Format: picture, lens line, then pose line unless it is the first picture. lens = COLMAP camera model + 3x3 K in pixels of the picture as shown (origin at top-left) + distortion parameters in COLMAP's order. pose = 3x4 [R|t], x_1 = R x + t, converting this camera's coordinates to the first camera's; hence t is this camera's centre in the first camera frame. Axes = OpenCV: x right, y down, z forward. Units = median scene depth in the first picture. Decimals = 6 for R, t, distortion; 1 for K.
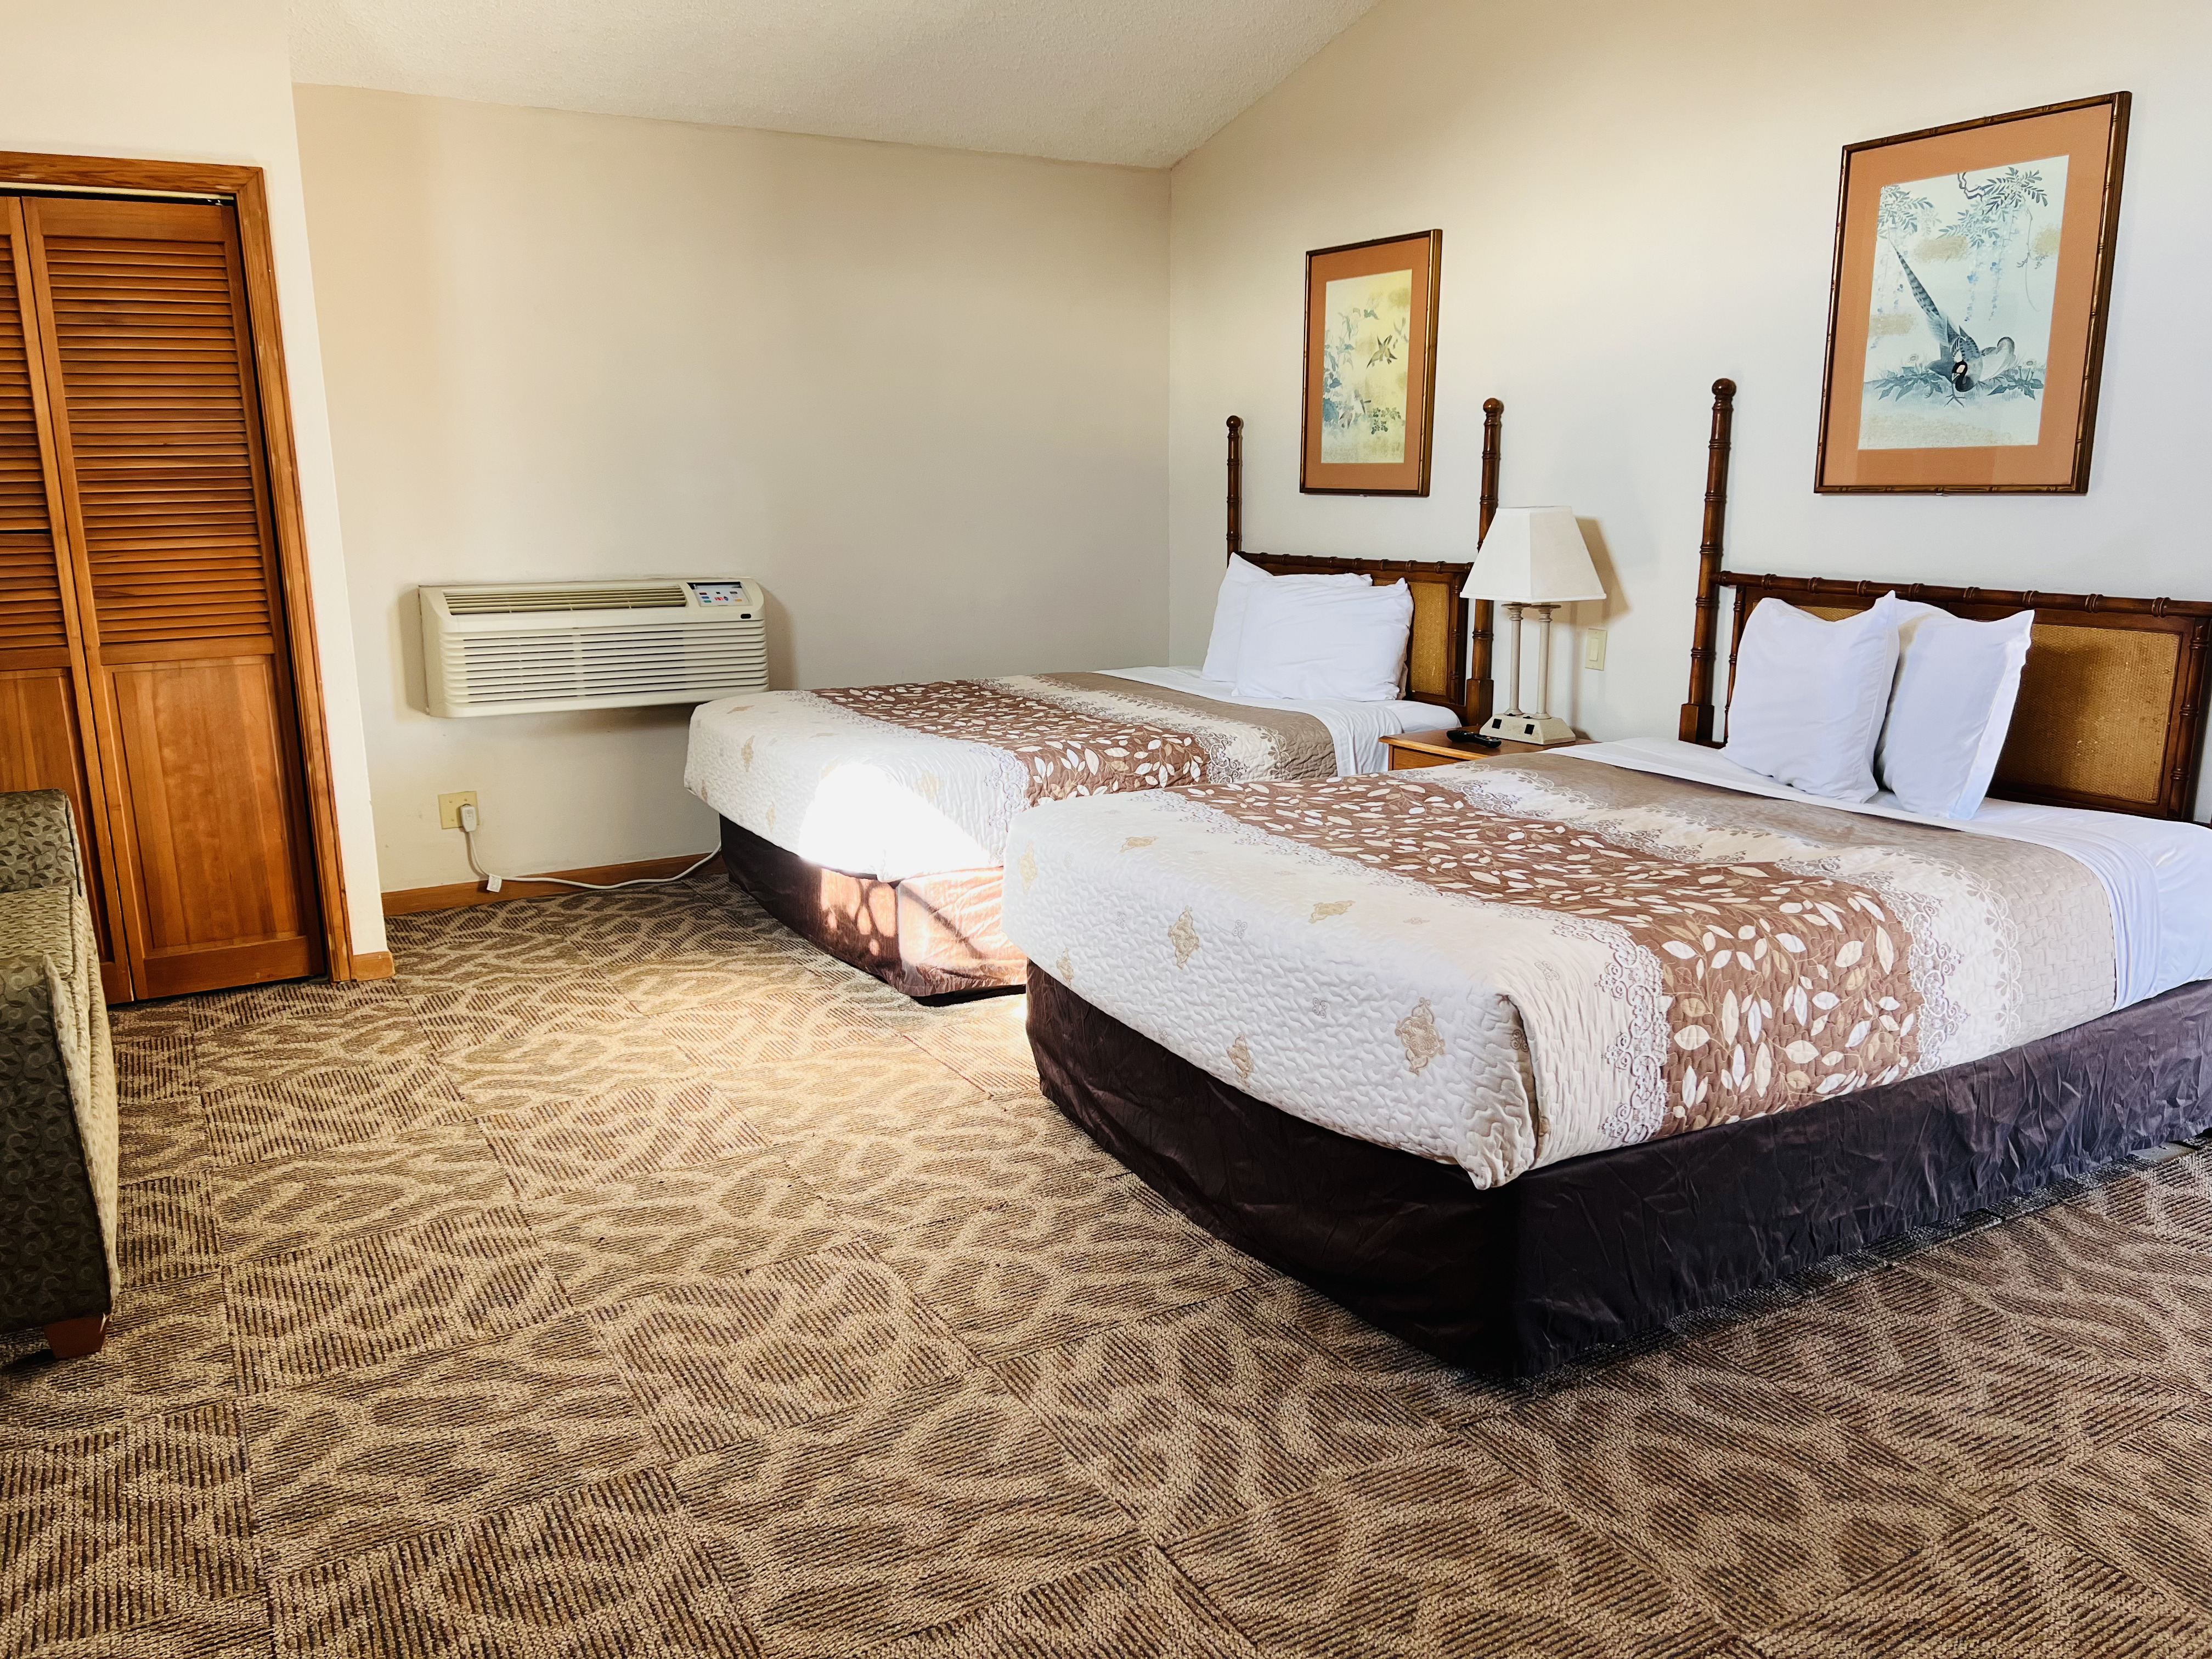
lens RADIAL K [[1631.9, 0, 1121.9], [0, 1631.9, 843.0], [0, 0, 1]] dist [0.049579, -0.056313]
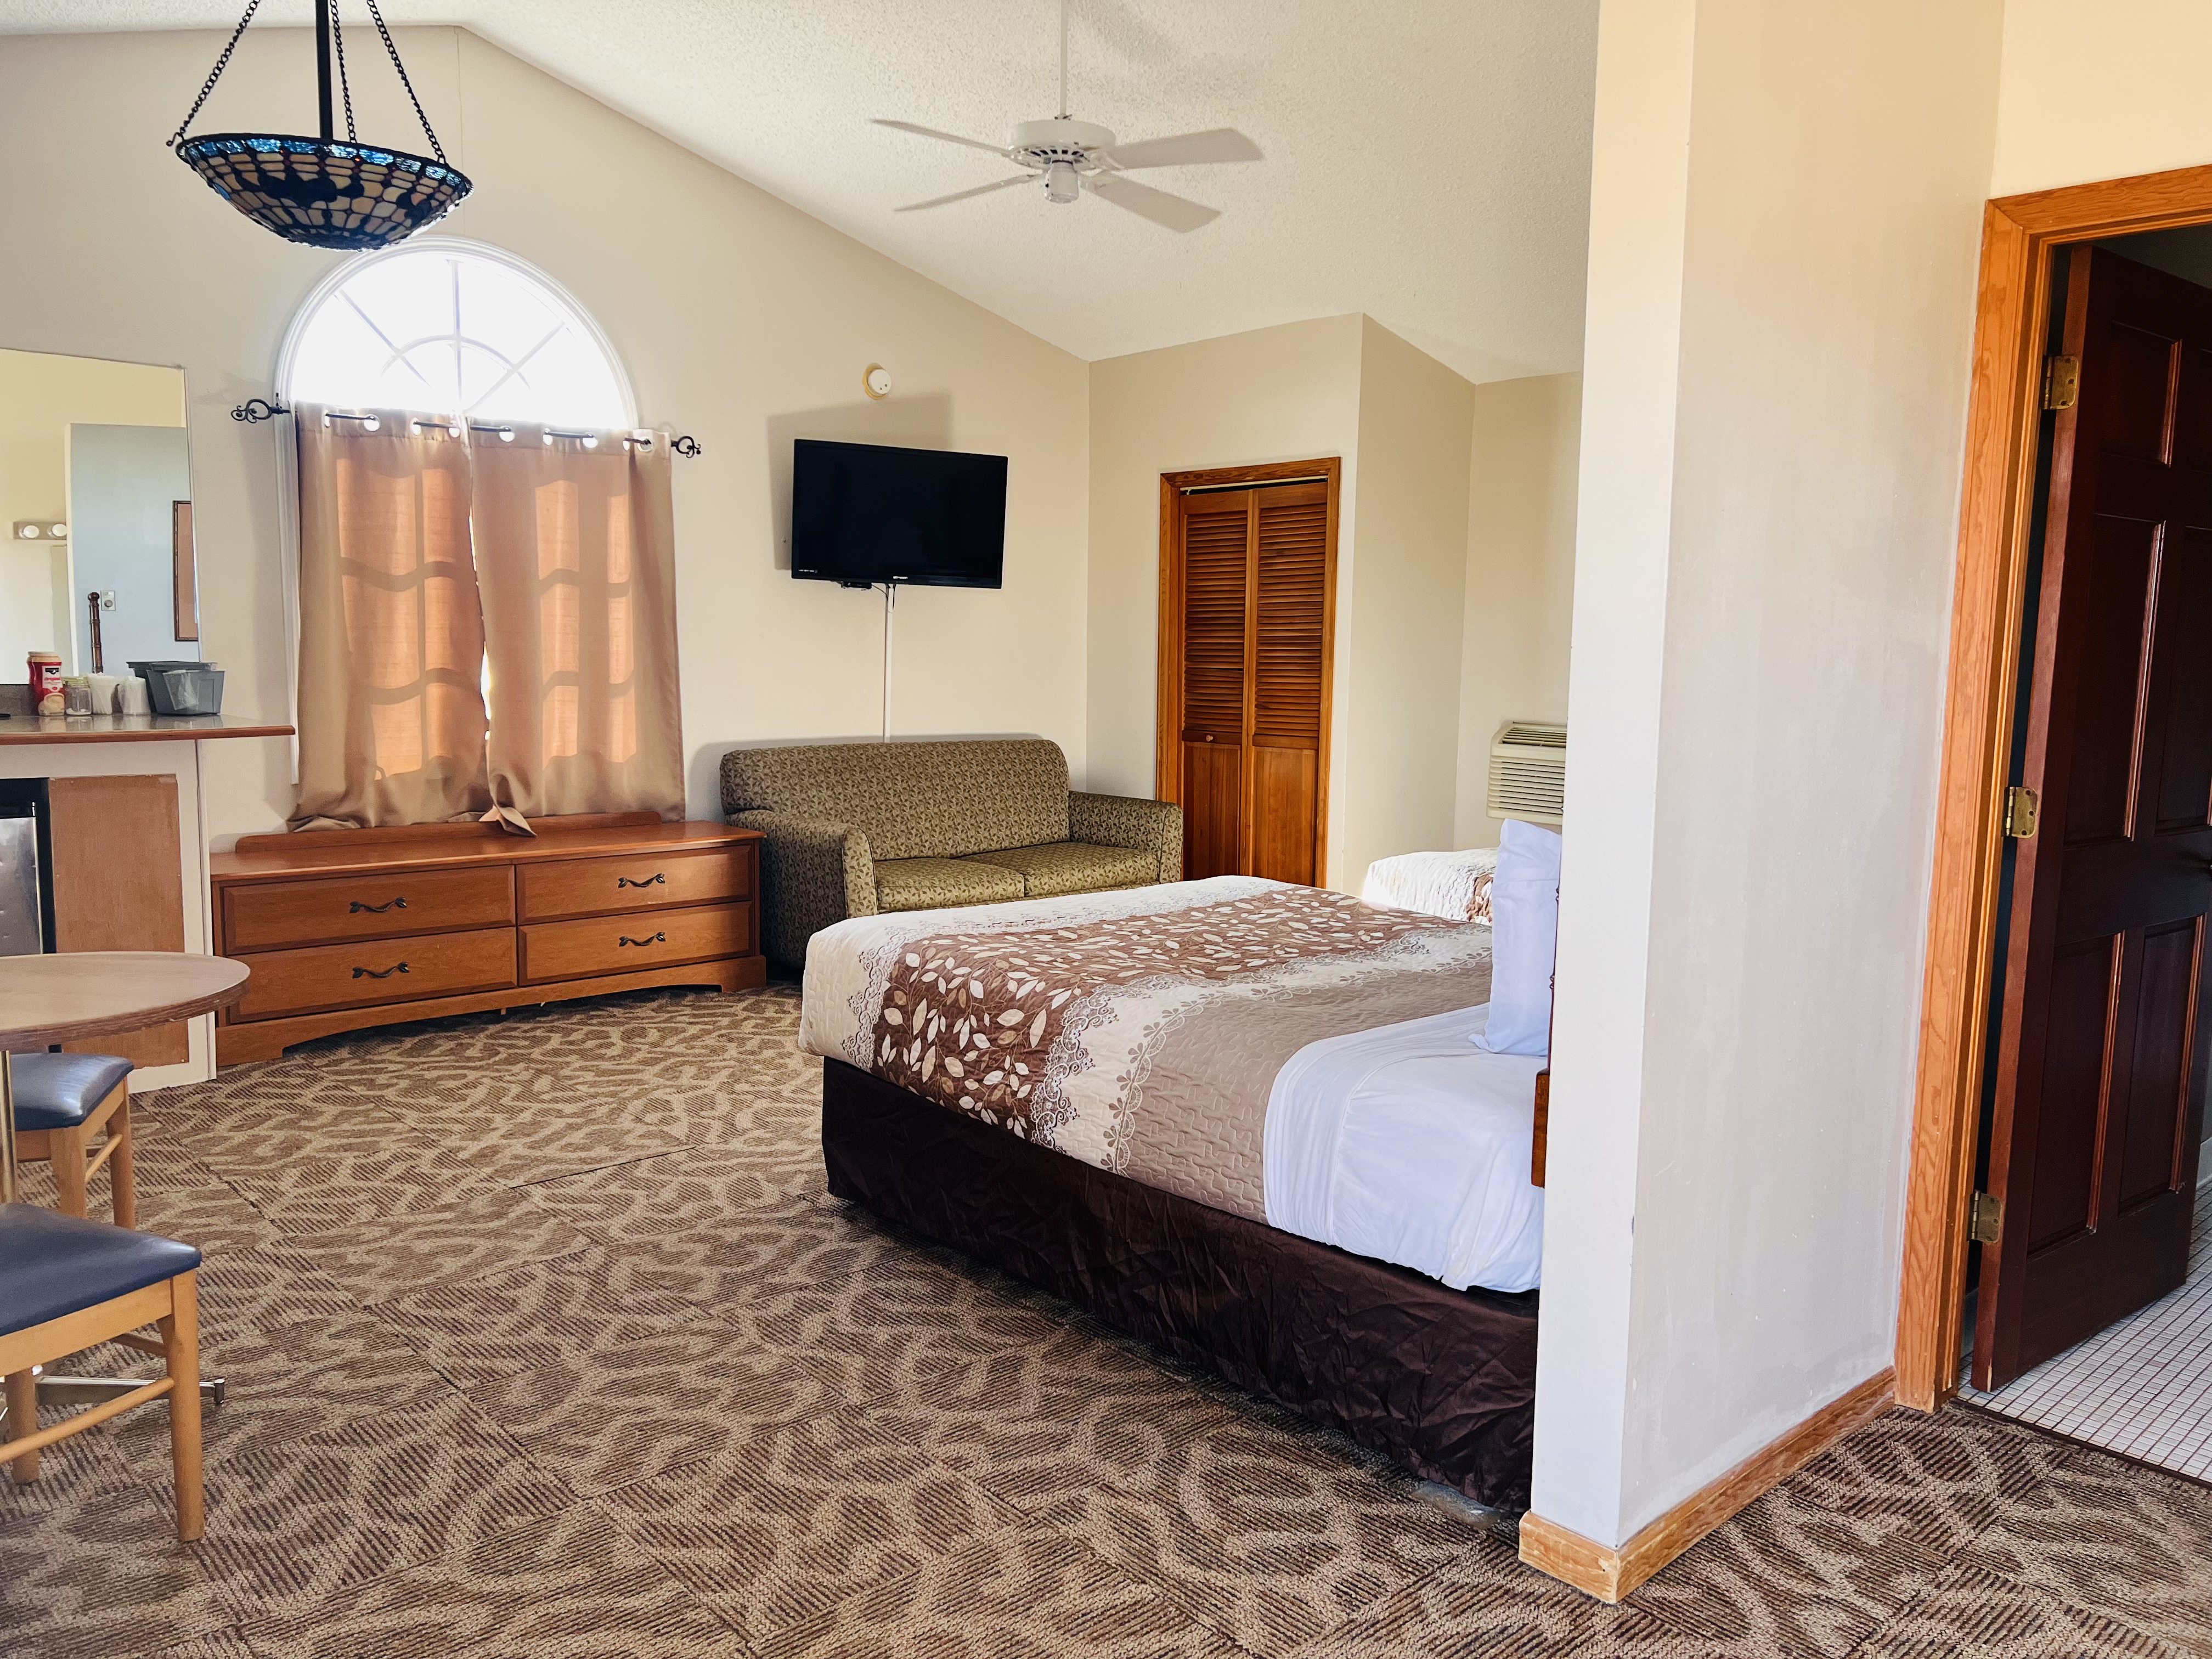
lens RADIAL K [[1631.9, 0, 1124.3], [0, 1631.9, 823.1], [0, 0, 1]] dist [0.049579, -0.056313]
pose [[0.222696, 0.123507, -0.967033, 1.721567], [-0.234139, 0.969685, 0.069926, -0.193264], [0.946354, 0.210848, 0.244863, 0.767573]]
